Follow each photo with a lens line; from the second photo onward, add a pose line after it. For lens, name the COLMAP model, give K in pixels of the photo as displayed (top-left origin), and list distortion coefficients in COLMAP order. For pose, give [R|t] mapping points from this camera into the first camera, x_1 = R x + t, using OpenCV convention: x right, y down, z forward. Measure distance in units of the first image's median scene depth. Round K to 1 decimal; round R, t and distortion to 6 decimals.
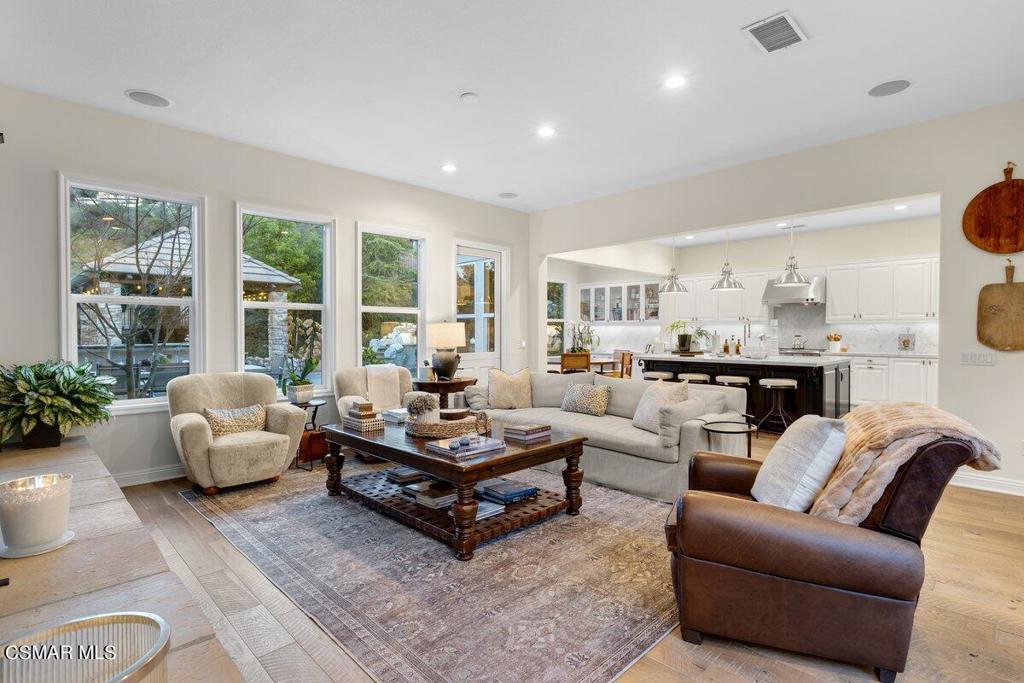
lens RADIAL K [[501.8, 0, 508.6], [0, 501.8, 334.5], [0, 0, 1]] dist [-0.001656, -0.000168]
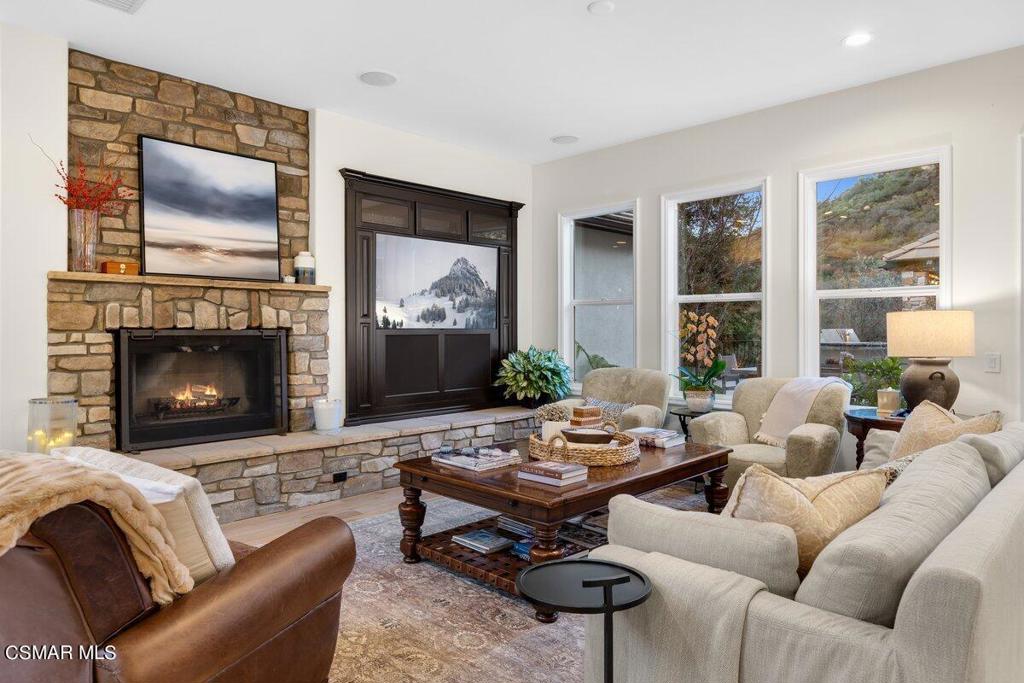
lens RADIAL K [[631.4, 0, 516.5], [0, 631.4, 331.6], [0, 0, 1]] dist [0.000129, -0.000516]
pose [[0.010494, 0.002346, -0.999942, 1.015152], [-0.004874, 0.999985, 0.002295, -0.001811], [0.999933, 0.004850, 0.010505, 1.062578]]
